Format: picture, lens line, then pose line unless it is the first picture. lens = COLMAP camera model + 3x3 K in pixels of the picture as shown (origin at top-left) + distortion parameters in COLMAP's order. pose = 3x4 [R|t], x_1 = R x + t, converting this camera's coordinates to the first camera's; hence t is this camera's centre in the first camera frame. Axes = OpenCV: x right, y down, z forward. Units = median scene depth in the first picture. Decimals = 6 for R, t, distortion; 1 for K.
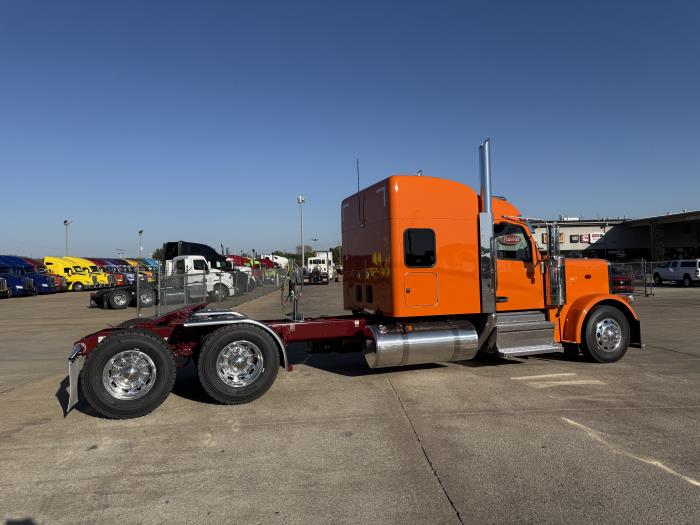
lens RADIAL K [[492.3, 0, 352.4], [0, 492.3, 259.8], [0, 0, 1]] dist [0.021755, -0.024094]
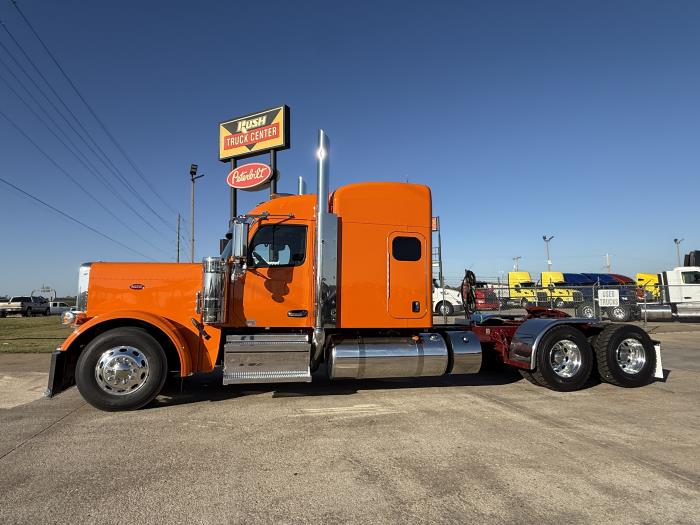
lens RADIAL K [[405.7, 0, 347.0], [0, 405.7, 260.1], [0, 0, 1]] dist [0.000443, -0.000608]
pose [[0.227285, -0.062665, -0.971810, 0.838997], [0.019567, 0.998020, -0.059779, 0.036060], [0.973632, -0.005429, 0.228062, 0.967331]]
